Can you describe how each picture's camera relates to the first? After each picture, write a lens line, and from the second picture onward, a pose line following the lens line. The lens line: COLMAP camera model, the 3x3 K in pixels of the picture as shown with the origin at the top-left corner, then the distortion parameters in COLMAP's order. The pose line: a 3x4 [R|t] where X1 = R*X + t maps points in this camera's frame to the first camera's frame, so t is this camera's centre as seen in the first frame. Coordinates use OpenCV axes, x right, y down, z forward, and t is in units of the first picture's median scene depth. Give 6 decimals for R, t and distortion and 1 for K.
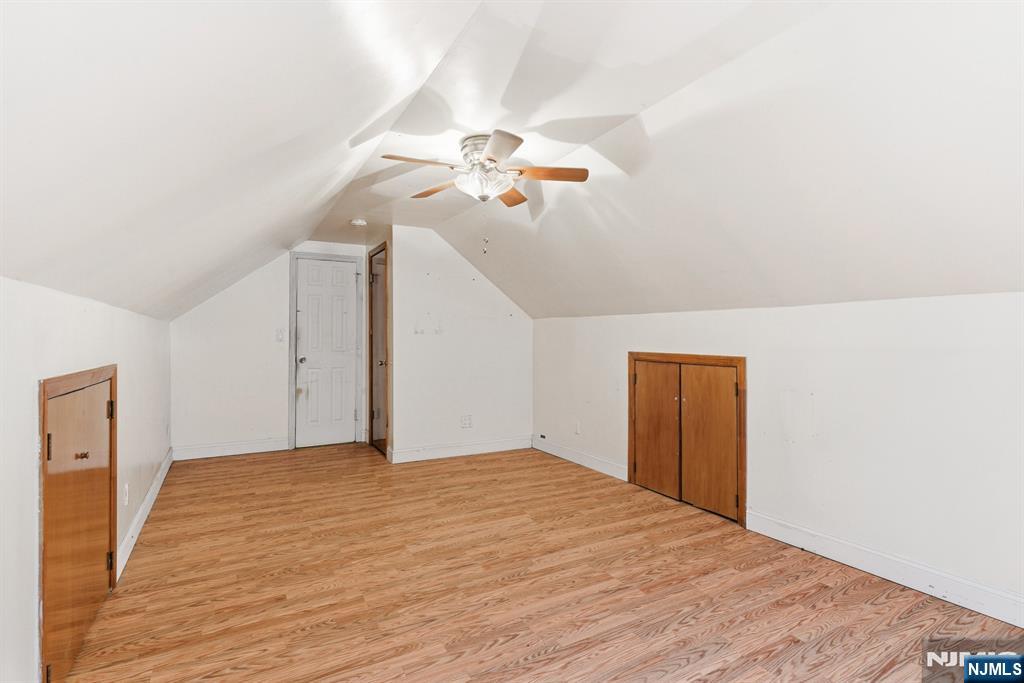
lens RADIAL K [[498.8, 0, 503.1], [0, 498.8, 339.8], [0, 0, 1]] dist [-0.000505, -0.000827]
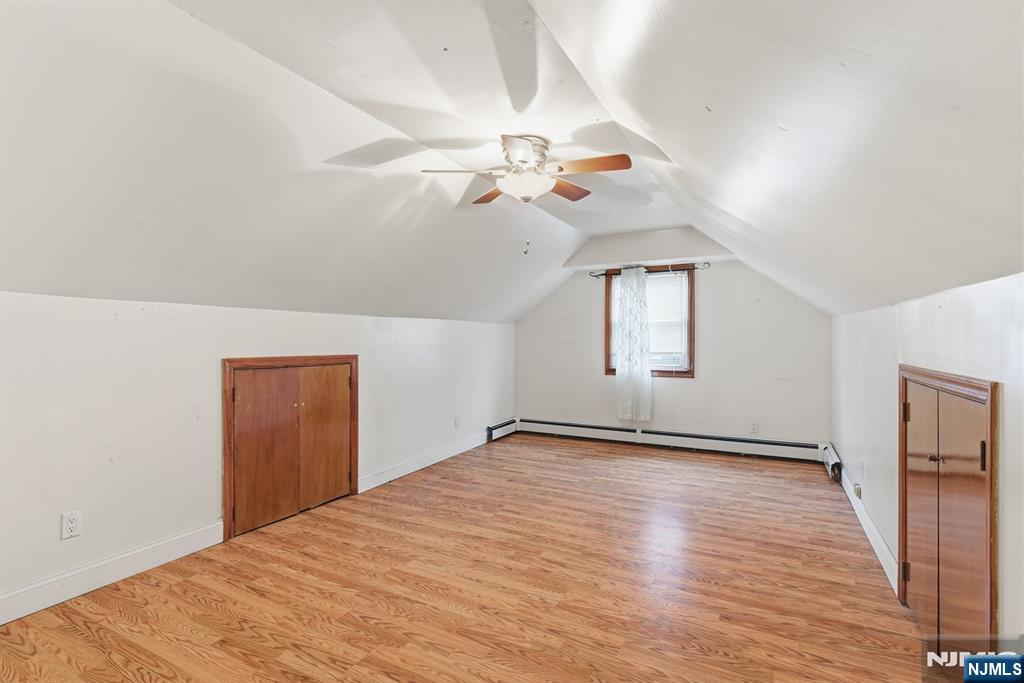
lens RADIAL K [[498.8, 0, 503.1], [0, 498.8, 339.8], [0, 0, 1]] dist [-0.000505, -0.000827]
pose [[-0.552026, 0.000276, 0.833827, -0.748138], [0.008425, 0.999951, 0.005247, -0.005117], [-0.833784, 0.009922, -0.552001, 1.398143]]
